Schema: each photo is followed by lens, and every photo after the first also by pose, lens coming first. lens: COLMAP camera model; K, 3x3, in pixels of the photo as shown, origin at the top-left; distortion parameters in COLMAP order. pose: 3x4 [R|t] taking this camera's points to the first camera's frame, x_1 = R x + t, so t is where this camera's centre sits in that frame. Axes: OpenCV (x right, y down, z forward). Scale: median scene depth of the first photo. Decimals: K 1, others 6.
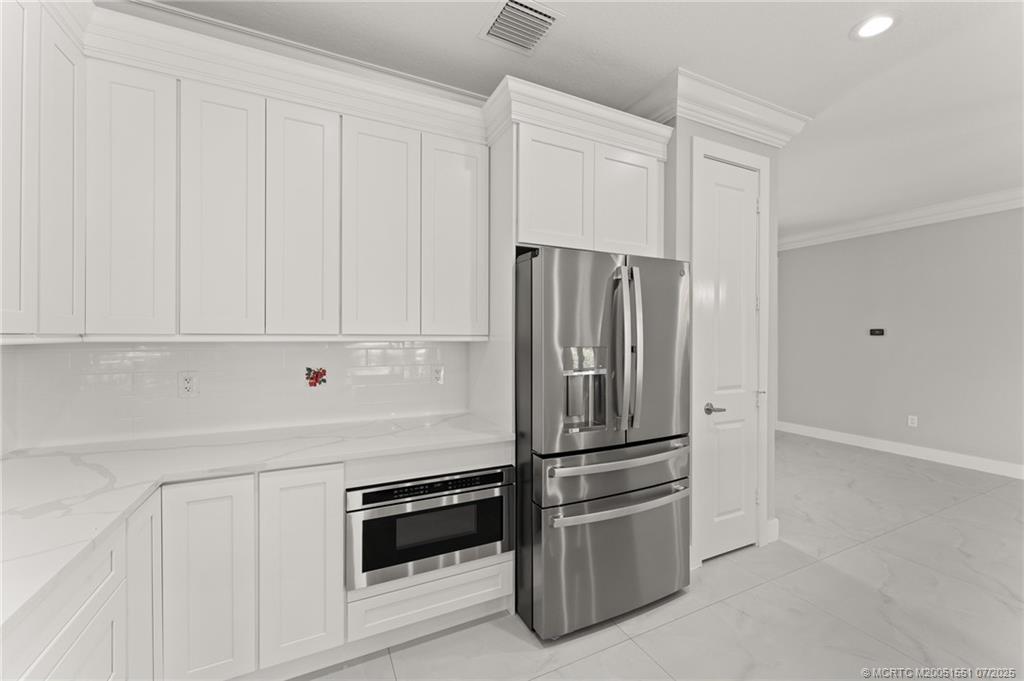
lens RADIAL K [[409.7, 0, 512.0], [0, 409.7, 340.5], [0, 0, 1]] dist [0.000926, 0.000115]
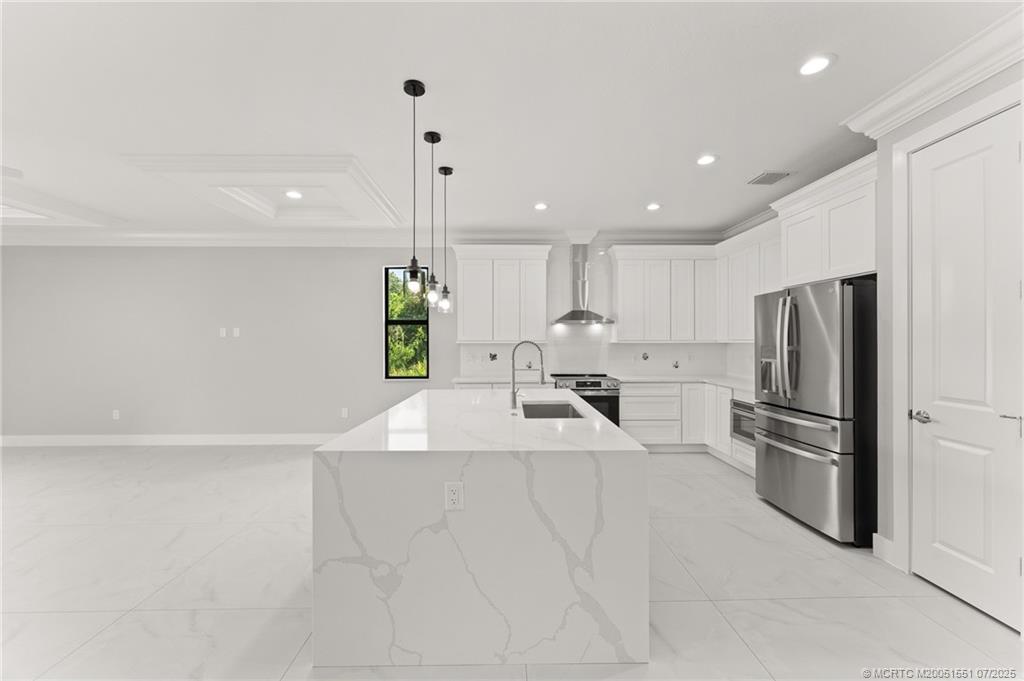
lens RADIAL K [[409.7, 0, 512.0], [0, 409.7, 340.5], [0, 0, 1]] dist [0.000926, 0.000115]
pose [[-0.413893, -0.002589, -0.910322, 2.209527], [-0.004390, 0.999990, -0.000848, -0.003136], [0.910315, 0.003645, -0.413900, 0.687528]]
